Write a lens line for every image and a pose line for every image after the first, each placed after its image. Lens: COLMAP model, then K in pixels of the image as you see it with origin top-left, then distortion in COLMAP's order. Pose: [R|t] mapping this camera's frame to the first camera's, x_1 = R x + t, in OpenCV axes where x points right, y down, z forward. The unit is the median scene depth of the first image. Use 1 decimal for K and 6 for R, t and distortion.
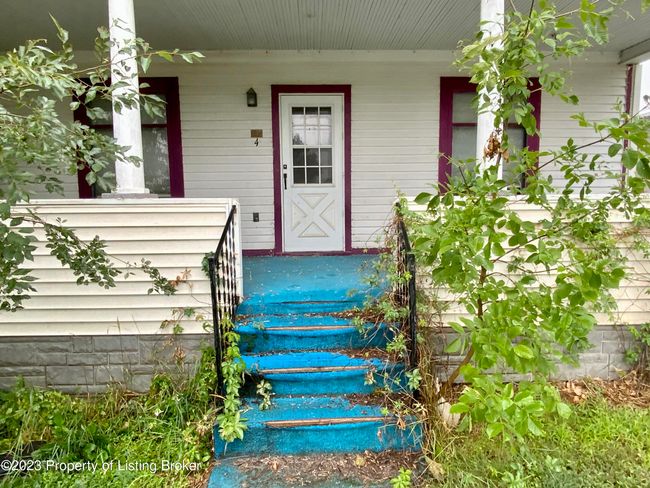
lens RADIAL K [[408.9, 0, 327.7], [0, 408.9, 256.4], [0, 0, 1]] dist [0.032020, -0.027572]
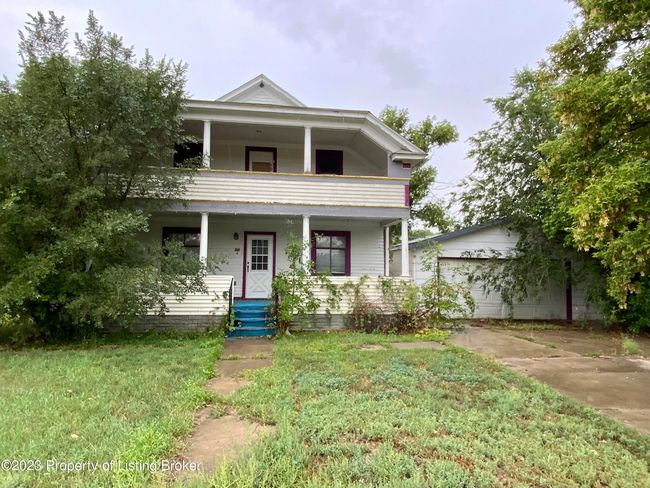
lens RADIAL K [[408.9, 0, 327.9], [0, 408.9, 243.2], [0, 0, 1]] dist [0.032020, -0.027572]
pose [[0.996046, 0.024167, 0.085493, 0.161848], [-0.005181, 0.976454, -0.215665, 0.195815], [-0.088692, 0.214369, 0.972718, -1.478919]]
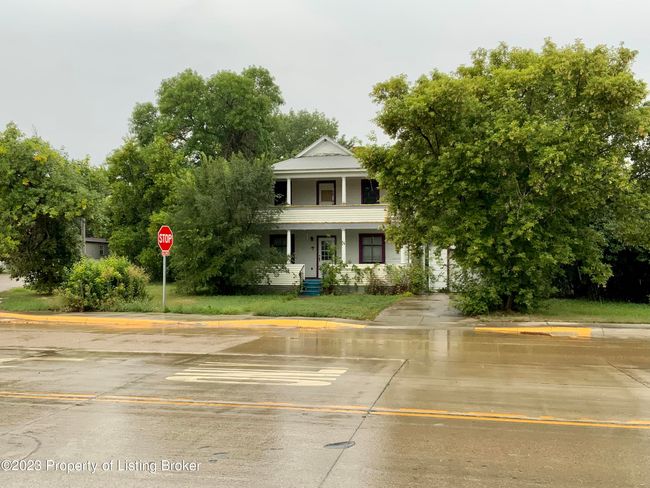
lens RADIAL K [[704.7, 0, 323.9], [0, 704.7, 238.8], [0, 0, 1]] dist [0.077701, 0.000000]
pose [[0.969713, -0.000675, -0.244247, 1.587386], [-0.040099, 0.985988, -0.161927, 0.709918], [0.240934, 0.166817, 0.956098, -5.471890]]
